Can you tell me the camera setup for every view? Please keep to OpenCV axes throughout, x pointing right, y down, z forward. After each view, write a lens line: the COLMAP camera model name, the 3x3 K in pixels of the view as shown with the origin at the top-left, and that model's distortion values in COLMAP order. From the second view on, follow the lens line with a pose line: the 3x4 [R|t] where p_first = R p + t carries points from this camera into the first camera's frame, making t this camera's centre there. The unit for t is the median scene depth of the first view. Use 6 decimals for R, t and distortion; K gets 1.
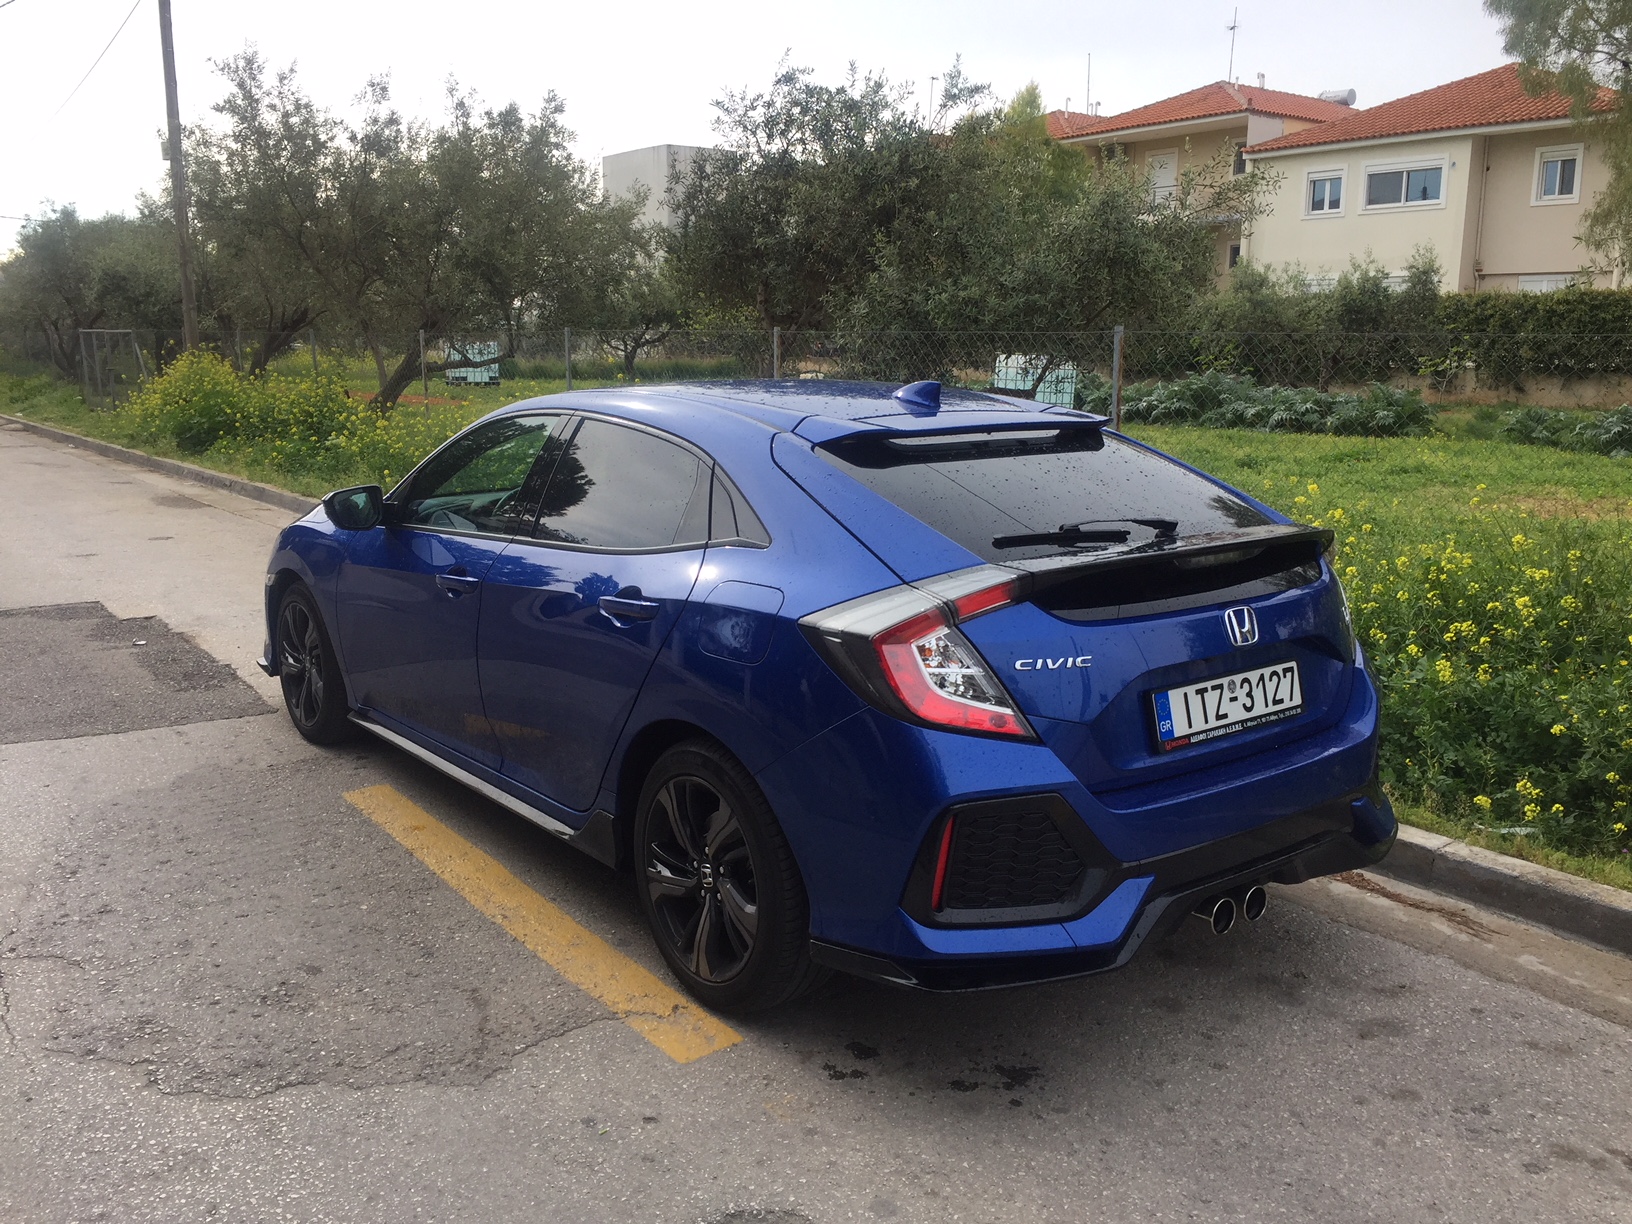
lens RADIAL K [[1461.5, 0, 801.3], [0, 1461.5, 613.5], [0, 0, 1]] dist [0.099485, -0.173473]
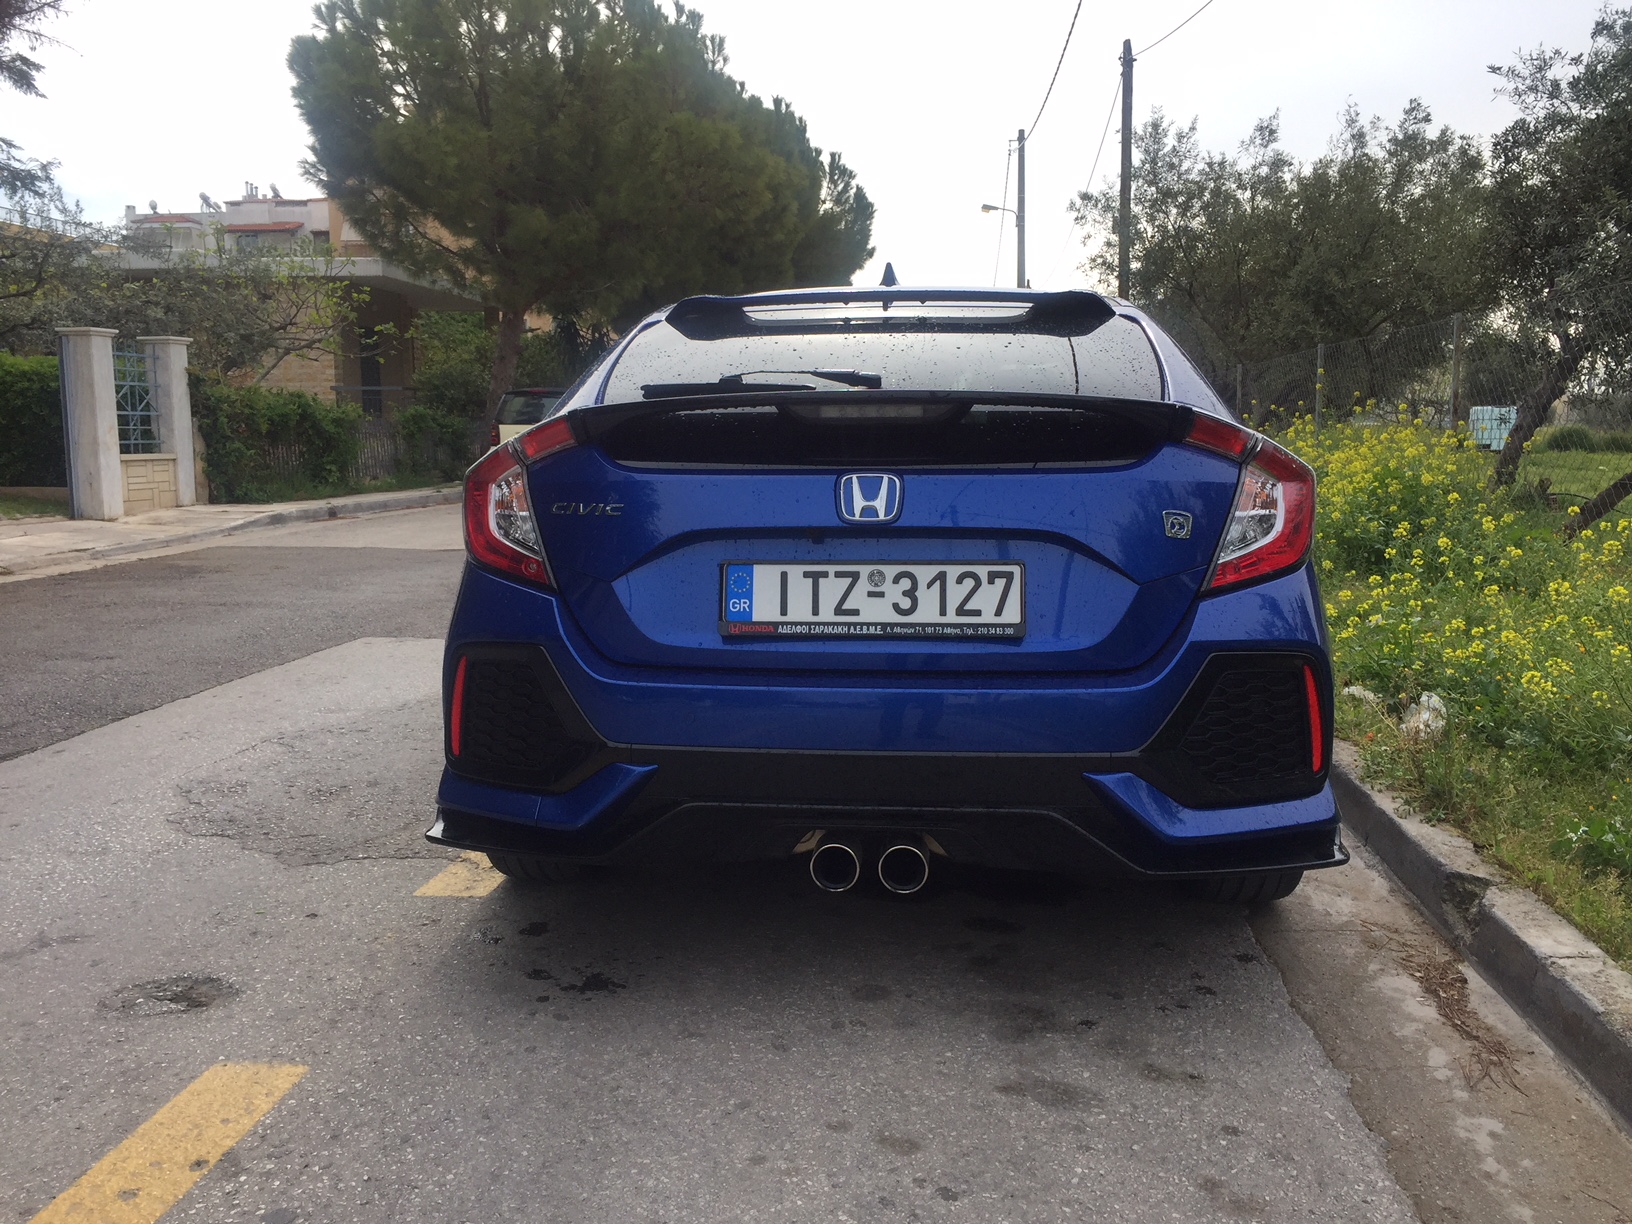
lens RADIAL K [[1461.5, 0, 801.3], [0, 1461.5, 613.5], [0, 0, 1]] dist [0.099485, -0.173473]
pose [[0.698928, 0.077520, -0.710978, 0.809721], [-0.129050, 0.991461, -0.018761, 0.086806], [0.703453, 0.104864, 0.702963, 0.417407]]
